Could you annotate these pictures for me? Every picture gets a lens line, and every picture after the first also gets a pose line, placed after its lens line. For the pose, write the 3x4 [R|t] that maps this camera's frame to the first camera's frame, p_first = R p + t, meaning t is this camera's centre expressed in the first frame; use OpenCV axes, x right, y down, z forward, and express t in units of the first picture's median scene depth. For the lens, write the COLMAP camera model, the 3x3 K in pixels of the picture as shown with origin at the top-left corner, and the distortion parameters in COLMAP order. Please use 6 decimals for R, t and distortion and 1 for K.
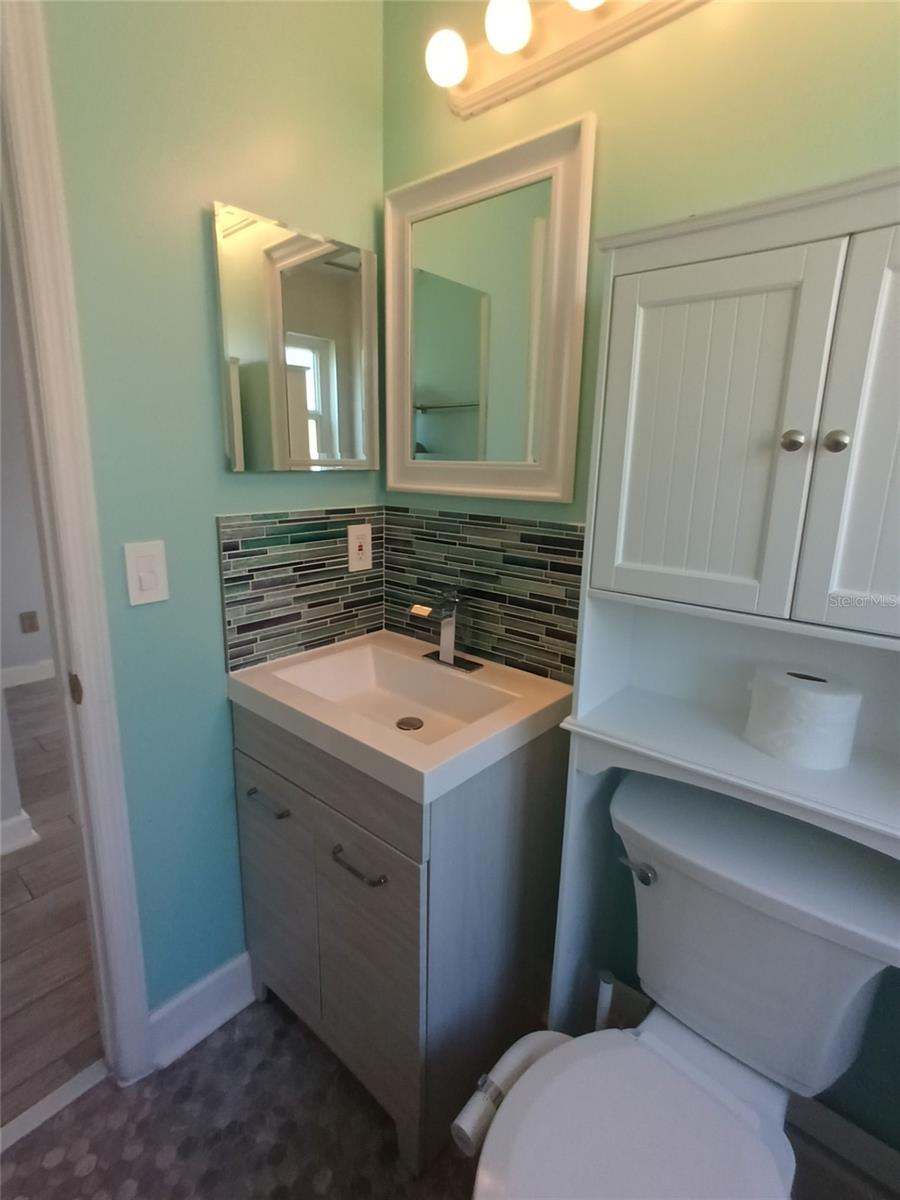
lens RADIAL K [[576.6, 0, 413.1], [0, 576.6, 572.7], [0, 0, 1]] dist [0.000899, -0.000009]
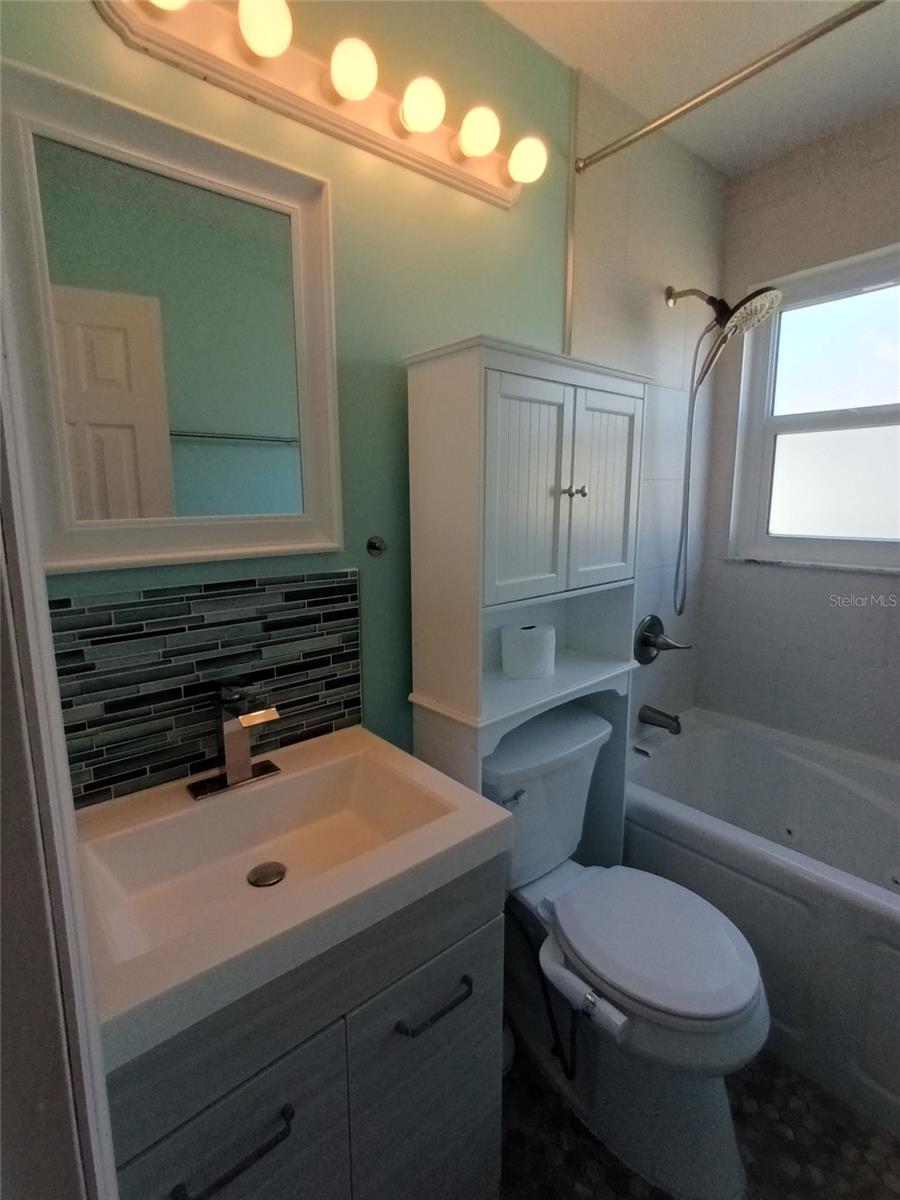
lens RADIAL K [[584.6, 0, 452.2], [0, 584.6, 590.8], [0, 0, 1]] dist [-0.004009, -0.001833]
pose [[0.121820, -0.171149, 0.977685, -0.674625], [0.215222, 0.966140, 0.142311, -0.145855], [-0.968937, 0.193083, 0.154530, 0.620746]]
